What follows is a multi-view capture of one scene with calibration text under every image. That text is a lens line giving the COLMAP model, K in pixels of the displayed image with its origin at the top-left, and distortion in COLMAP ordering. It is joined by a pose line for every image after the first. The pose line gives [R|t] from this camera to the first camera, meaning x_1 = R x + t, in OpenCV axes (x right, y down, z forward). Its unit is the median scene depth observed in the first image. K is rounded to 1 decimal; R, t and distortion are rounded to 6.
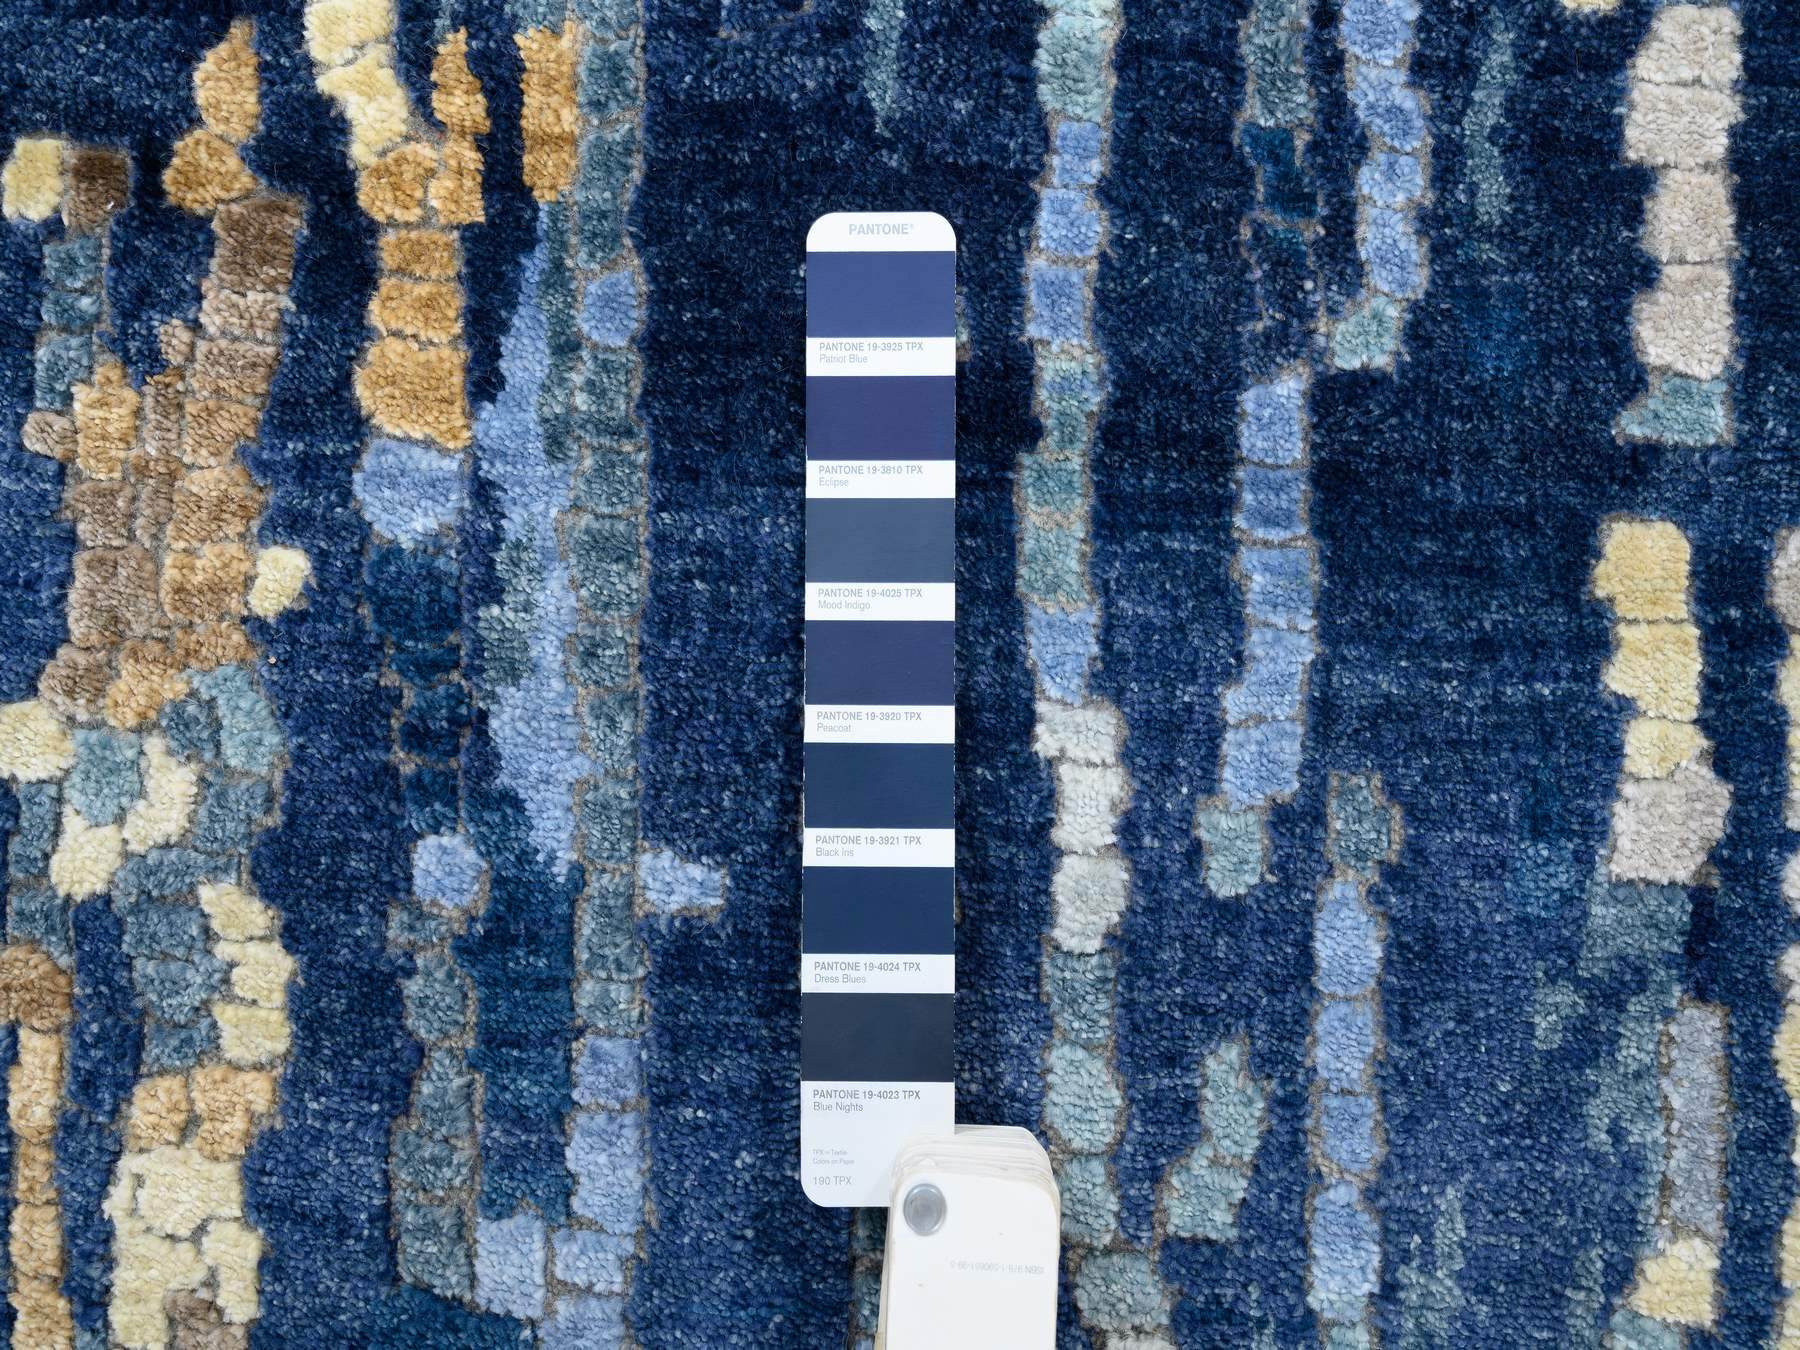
lens RADIAL K [[1785.6, 0, 899.8], [0, 1785.6, 675.1], [0, 0, 1]] dist [-0.002026, 0.000000]
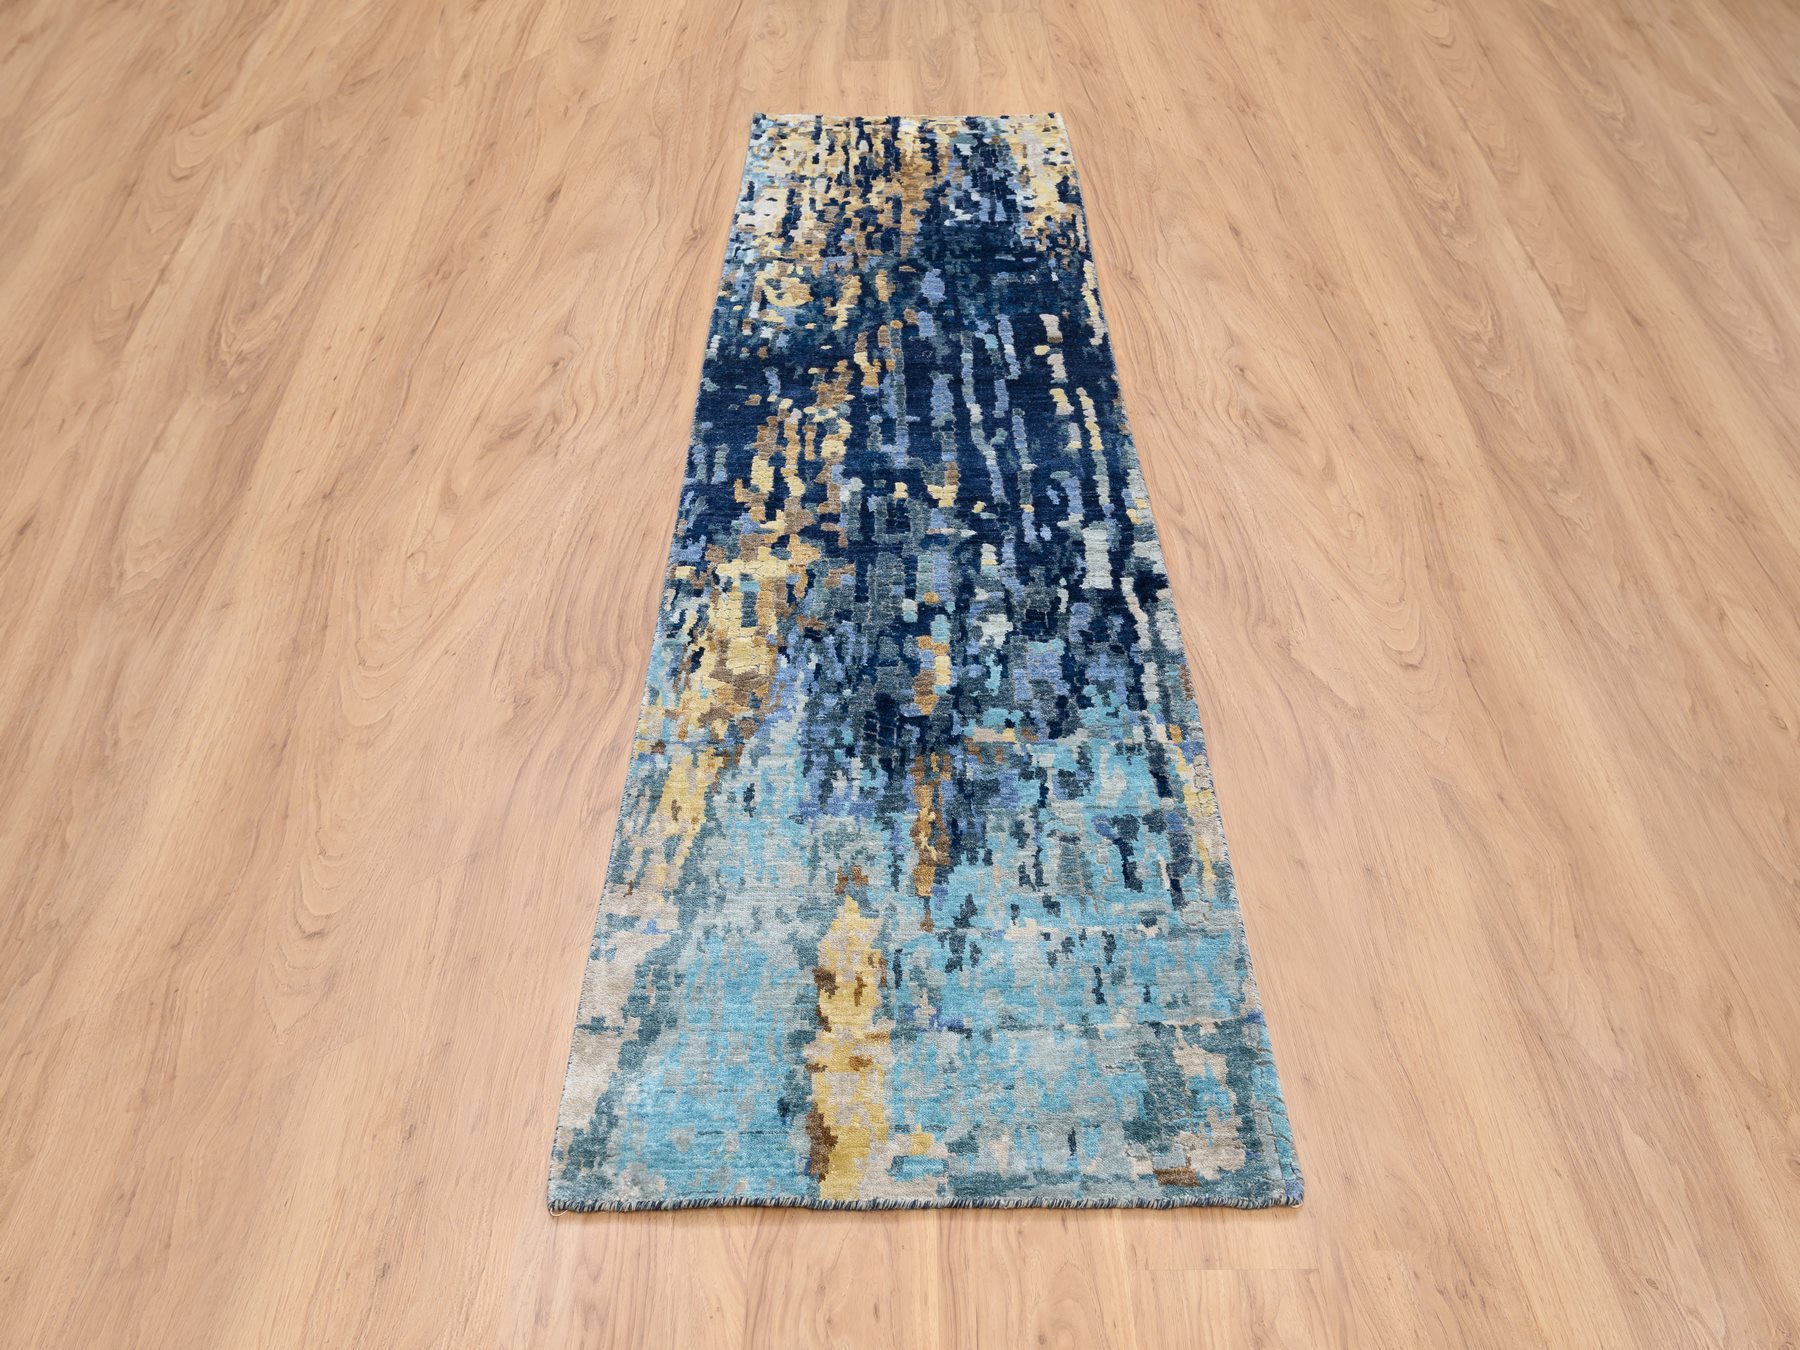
lens RADIAL K [[1629.0, 0, 900.2], [0, 1629.0, 676.5], [0, 0, 1]] dist [-0.018492, -0.006789]
pose [[0.997434, -0.029685, -0.065142, 0.196365], [0.070495, 0.565686, 0.821602, -4.400319], [0.012461, -0.824086, 0.566328, -3.245518]]
